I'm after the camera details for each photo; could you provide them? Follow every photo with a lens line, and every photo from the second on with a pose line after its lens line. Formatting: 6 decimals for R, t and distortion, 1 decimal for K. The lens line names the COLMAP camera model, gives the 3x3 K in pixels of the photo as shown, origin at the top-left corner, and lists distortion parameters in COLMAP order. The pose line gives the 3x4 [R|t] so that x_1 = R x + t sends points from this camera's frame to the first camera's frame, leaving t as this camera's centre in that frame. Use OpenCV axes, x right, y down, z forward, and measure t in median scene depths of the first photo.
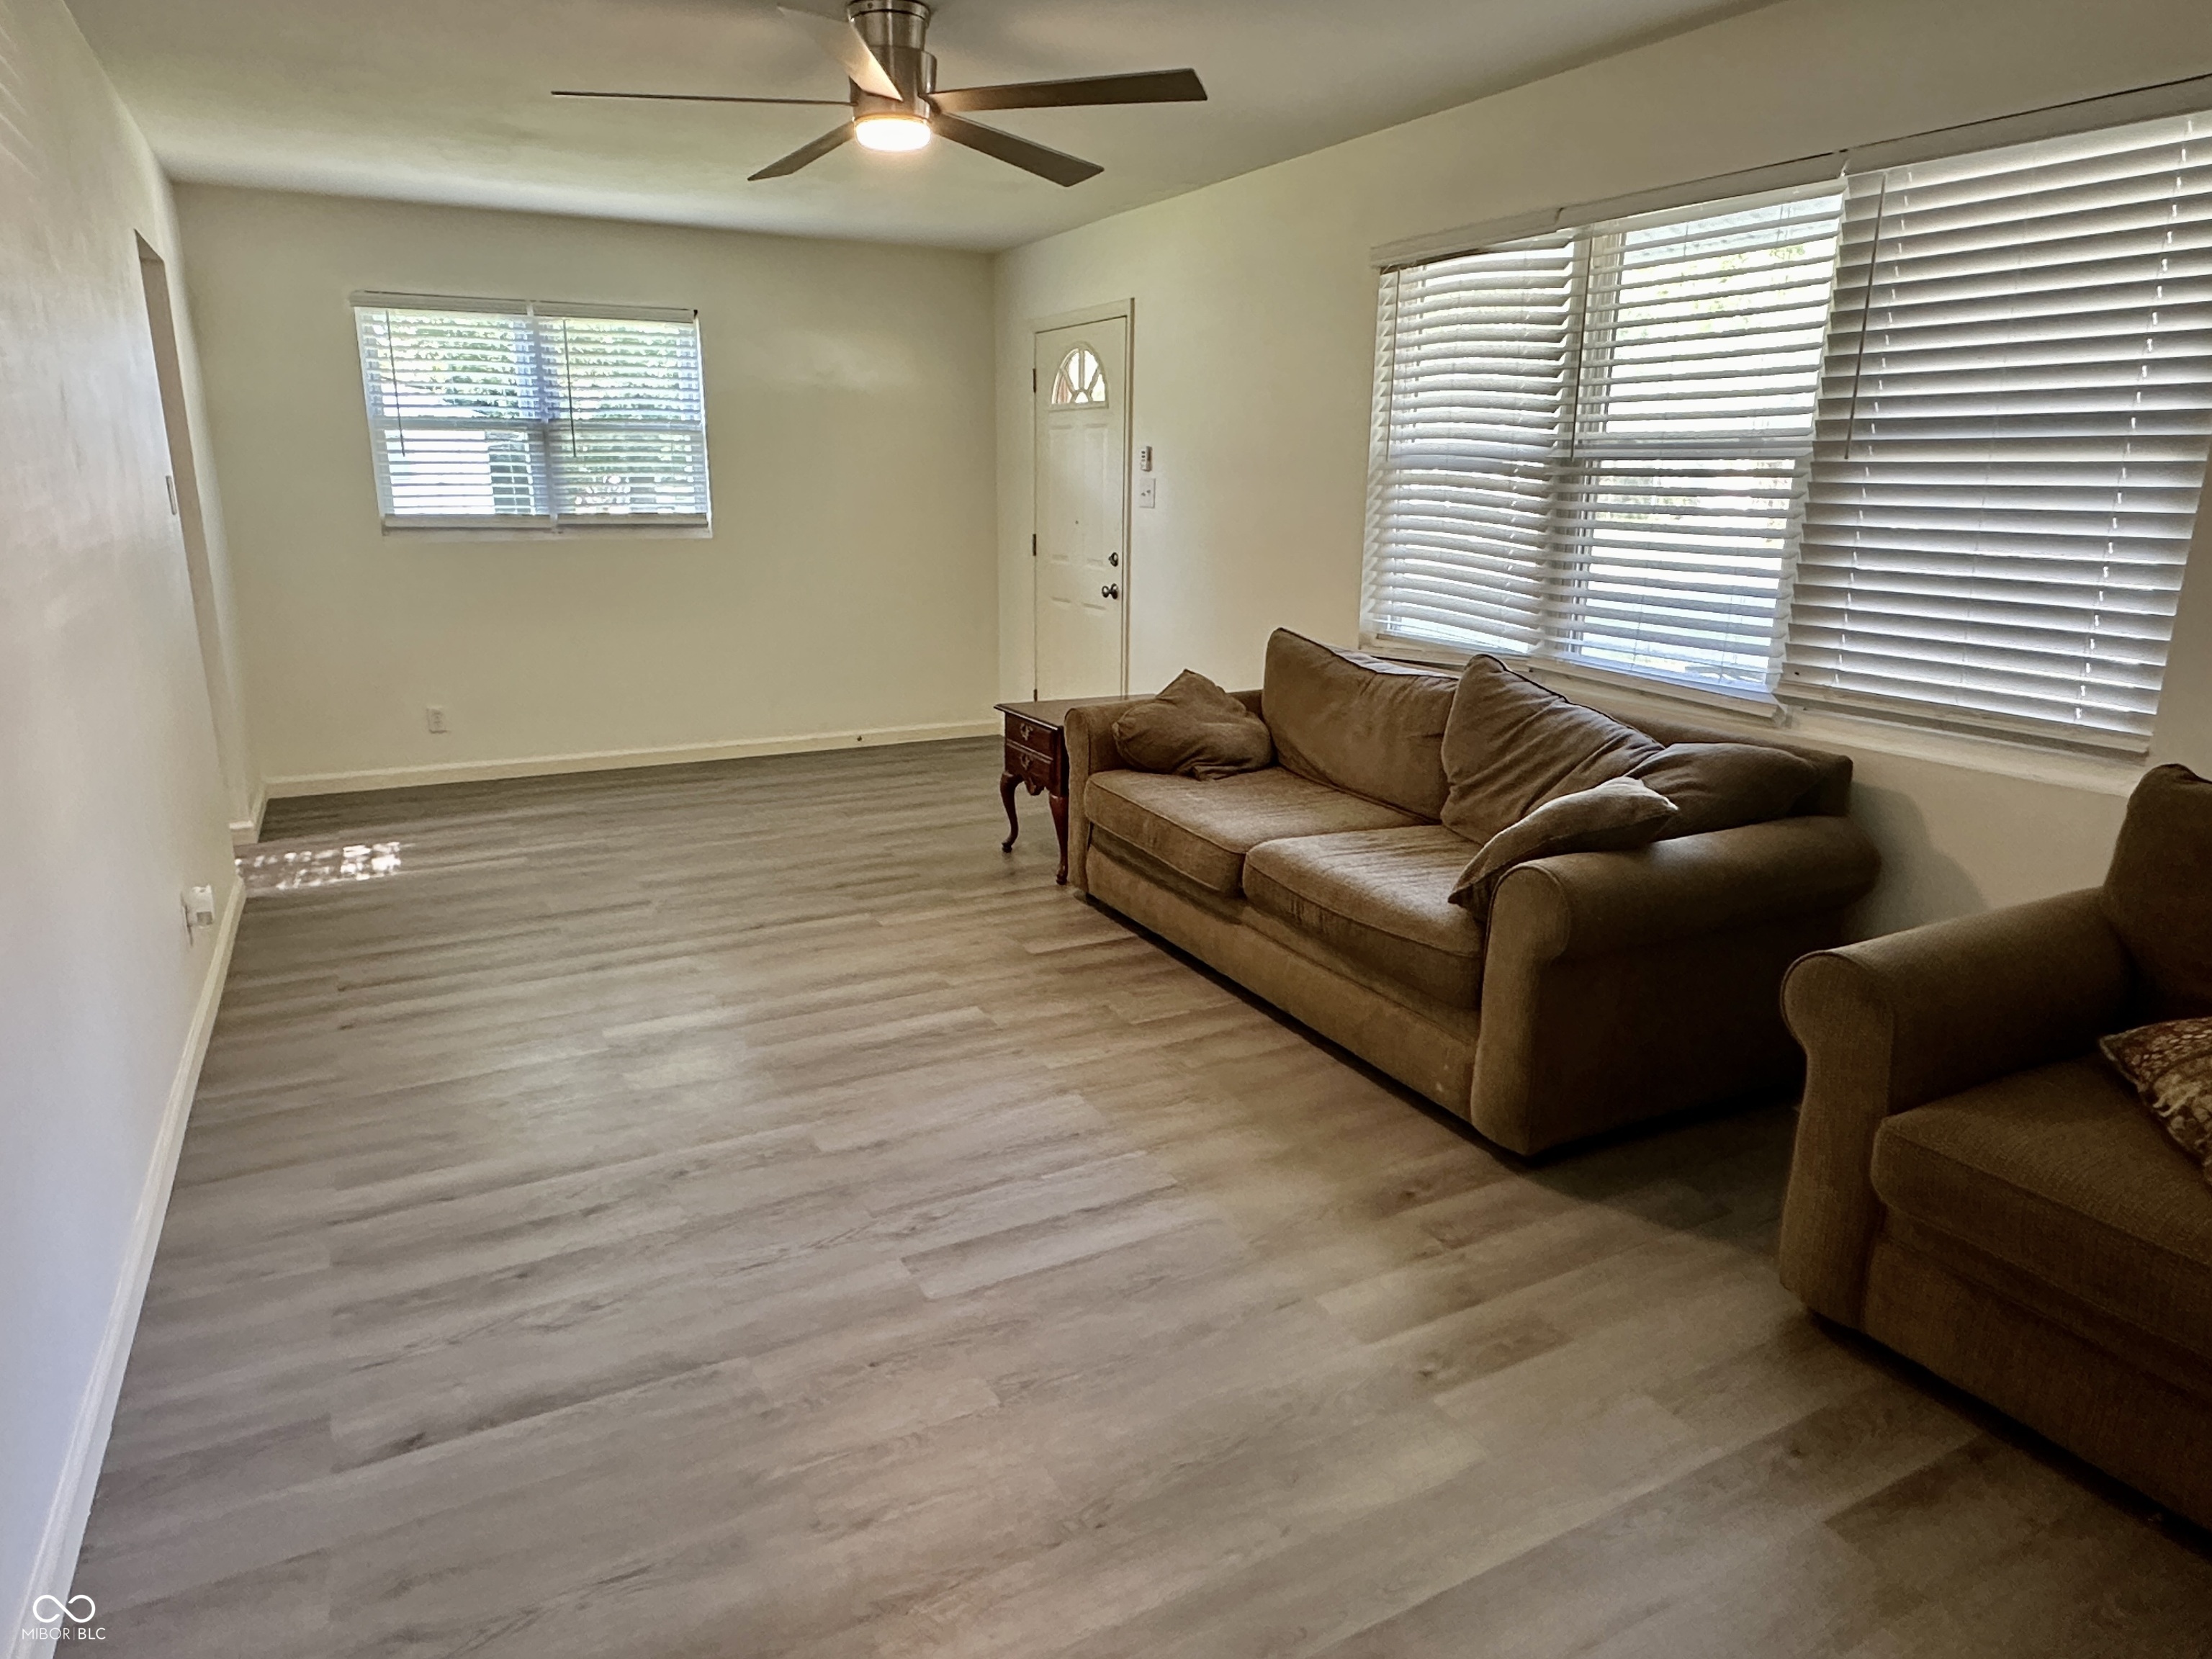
lens RADIAL K [[1368.2, 0, 1095.2], [0, 1368.2, 826.5], [0, 0, 1]] dist [-0.002847, 0.007281]
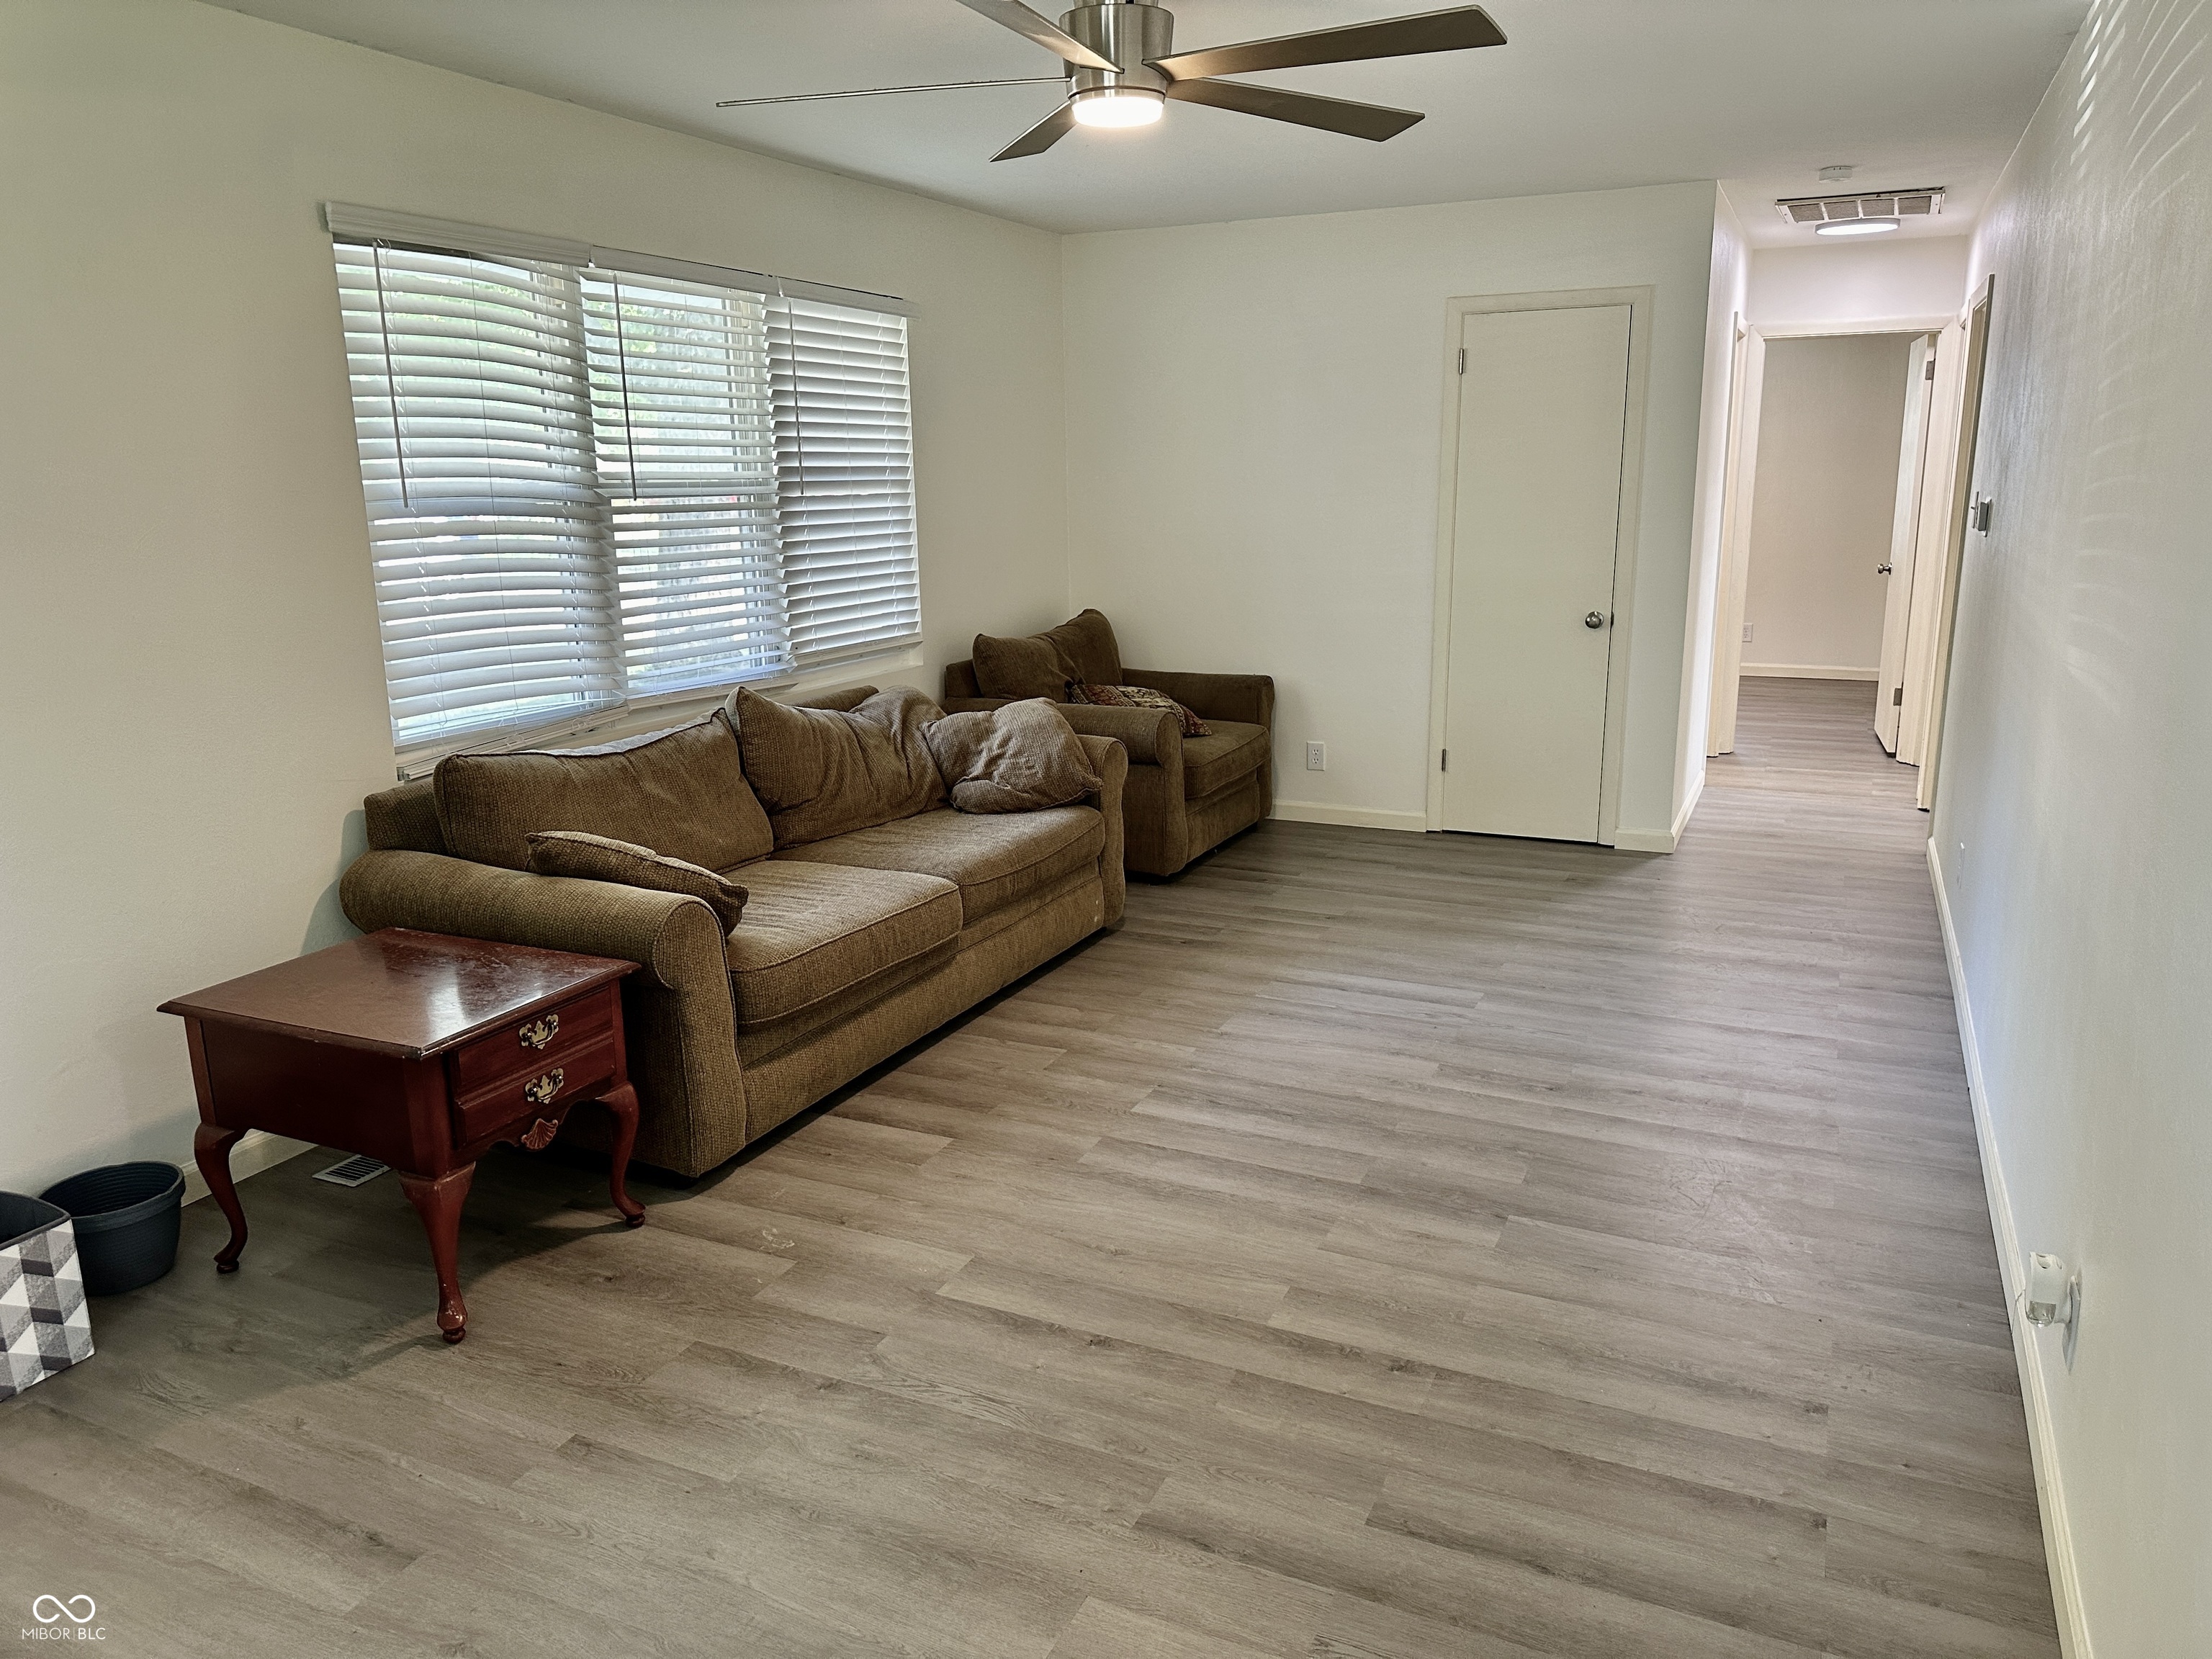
lens RADIAL K [[1538.8, 0, 1097.6], [0, 1538.8, 830.8], [0, 0, 1]] dist [0.053051, -0.063805]
pose [[-0.600825, -0.182146, 0.778352, -0.839337], [0.213955, 0.901527, 0.376127, -0.424677], [-0.770216, 0.392519, -0.502689, 1.477019]]
